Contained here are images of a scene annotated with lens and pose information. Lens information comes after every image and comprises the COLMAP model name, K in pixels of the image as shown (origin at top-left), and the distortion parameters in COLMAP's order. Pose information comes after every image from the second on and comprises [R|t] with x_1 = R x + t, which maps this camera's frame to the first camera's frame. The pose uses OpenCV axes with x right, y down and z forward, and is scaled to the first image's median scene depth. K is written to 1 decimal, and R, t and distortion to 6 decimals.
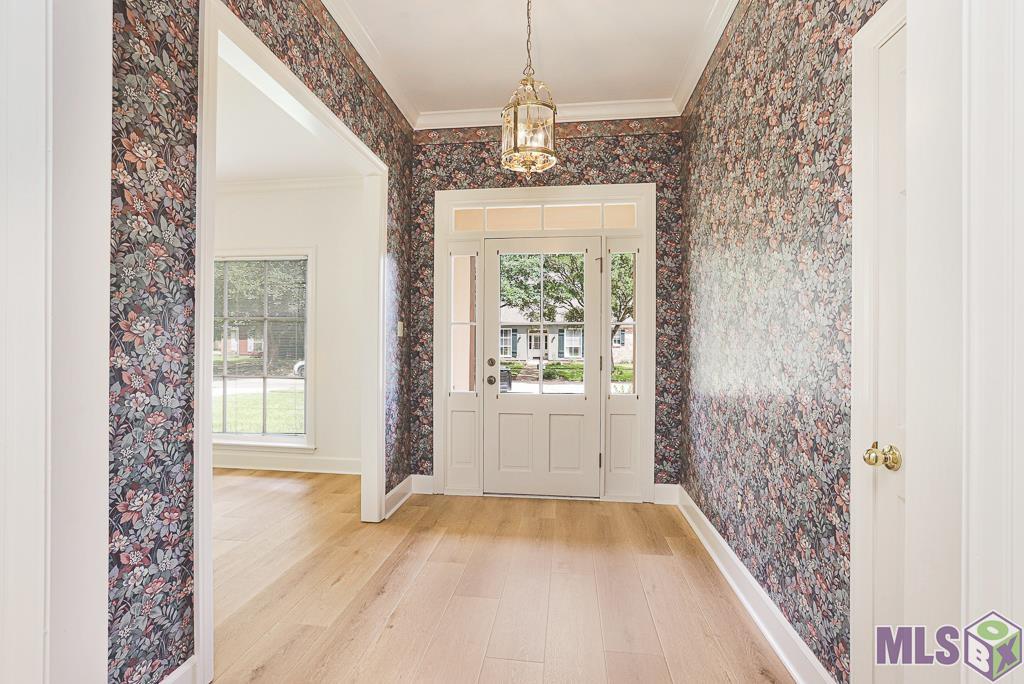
lens RADIAL K [[471.4, 0, 512.0], [0, 471.4, 342.0], [0, 0, 1]] dist [-0.023669, 0.000250]
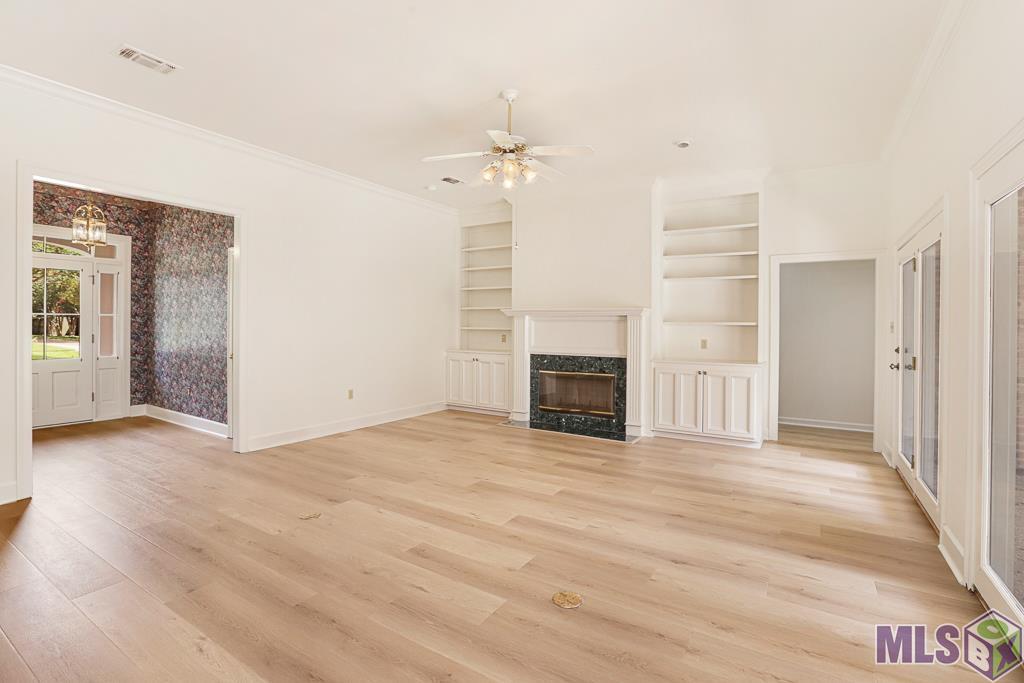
lens RADIAL K [[483.9, 0, 502.0], [0, 483.9, 332.3], [0, 0, 1]] dist [-0.023181, 0.000515]
pose [[0.444252, -0.010009, 0.895846, -0.693320], [-0.012349, 0.999774, 0.017295, -0.024914], [-0.895817, -0.018746, 0.444028, -1.068116]]
